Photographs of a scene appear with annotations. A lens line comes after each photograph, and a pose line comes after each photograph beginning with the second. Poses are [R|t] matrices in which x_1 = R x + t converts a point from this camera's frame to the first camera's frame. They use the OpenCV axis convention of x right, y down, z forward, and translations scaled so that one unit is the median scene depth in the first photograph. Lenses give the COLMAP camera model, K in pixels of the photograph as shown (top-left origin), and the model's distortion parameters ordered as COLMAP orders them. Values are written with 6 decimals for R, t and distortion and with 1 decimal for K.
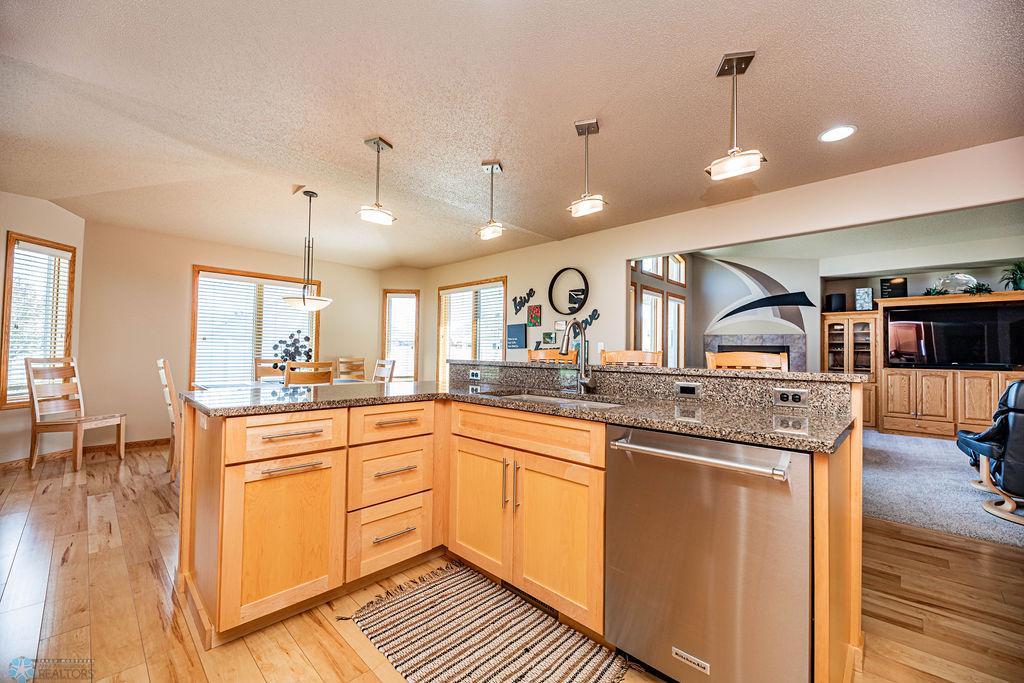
lens RADIAL K [[416.3, 0, 514.6], [0, 416.3, 339.1], [0, 0, 1]] dist [0.000203, -0.000114]
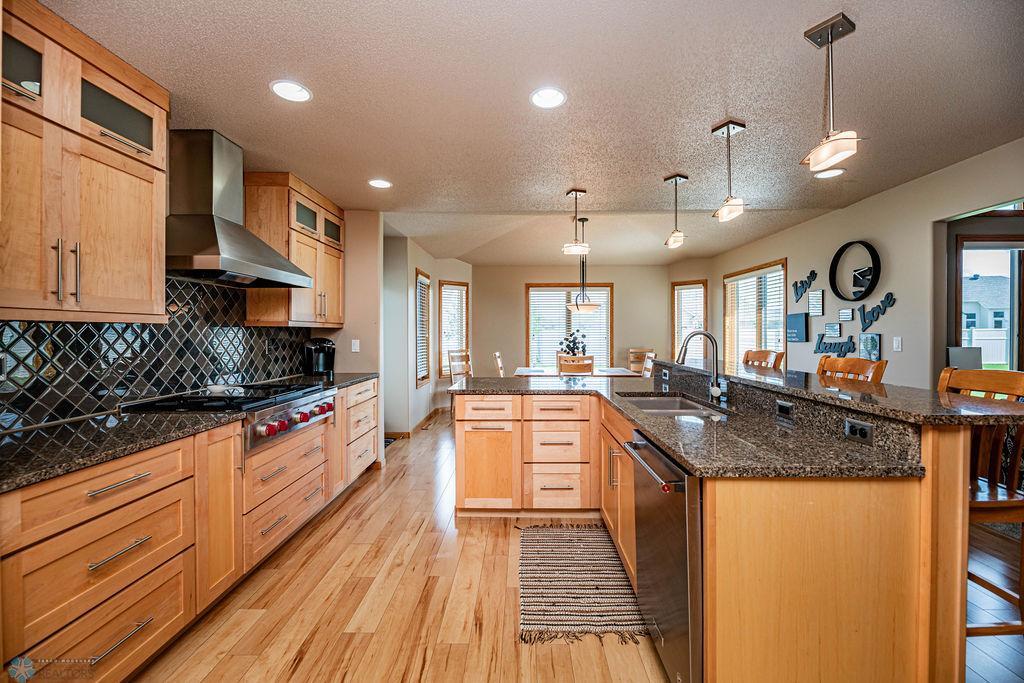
lens RADIAL K [[416.3, 0, 504.8], [0, 416.3, 337.7], [0, 0, 1]] dist [0.000203, -0.000114]
pose [[0.677271, -0.009905, -0.735667, 0.215585], [0.037516, 0.999074, 0.021087, -0.025307], [0.734776, -0.041881, 0.677015, -0.023351]]
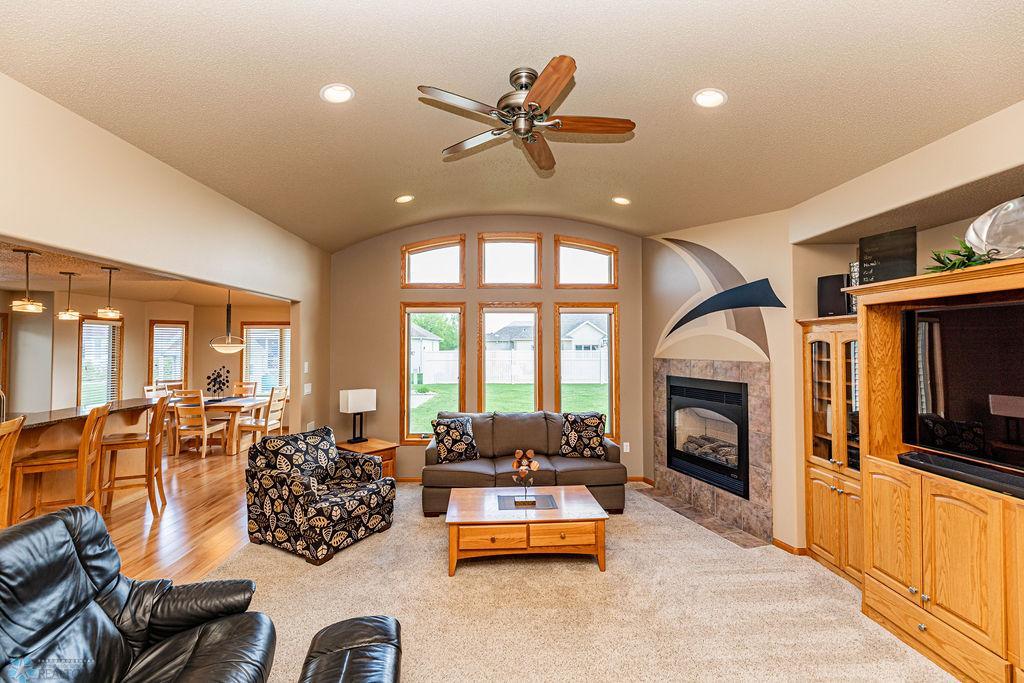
lens RADIAL K [[416.3, 0, 510.1], [0, 416.3, 342.6], [0, 0, 1]] dist [0.000203, -0.000114]
pose [[0.712181, -0.021071, -0.701680, 1.040185], [0.037136, 0.999281, 0.007685, -0.064589], [0.701013, -0.031530, 0.712451, 0.523618]]
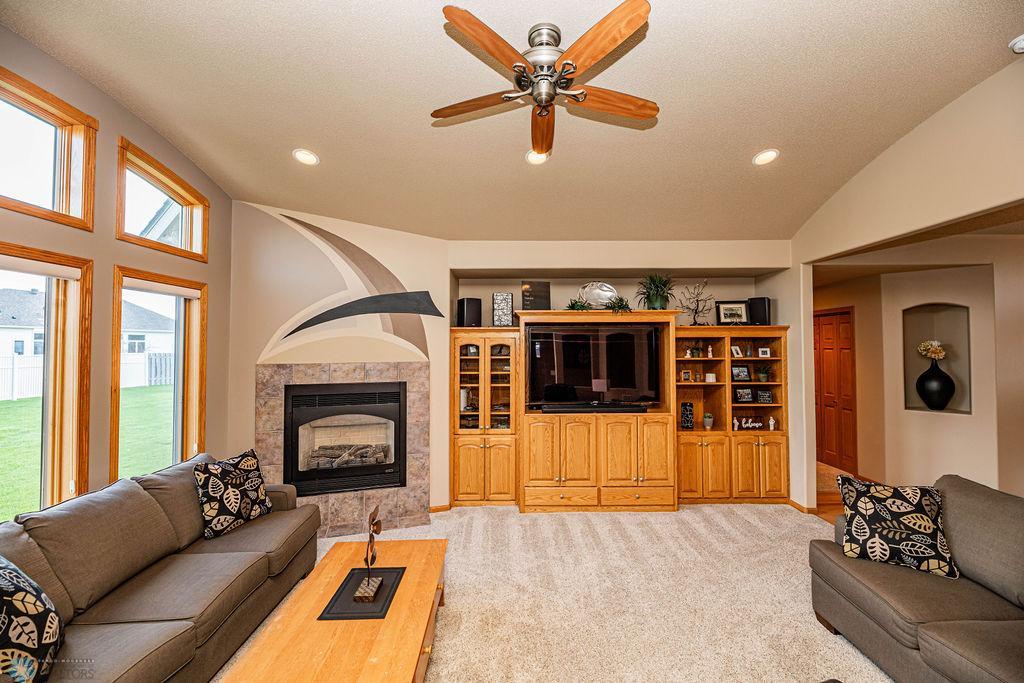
lens RADIAL K [[416.3, 0, 514.8], [0, 416.3, 342.2], [0, 0, 1]] dist [0.000203, -0.000114]
pose [[0.728564, -0.010220, 0.684902, 0.467287], [-0.008787, 0.999667, 0.024264, -0.070287], [-0.684922, -0.023696, 0.728231, 0.591449]]
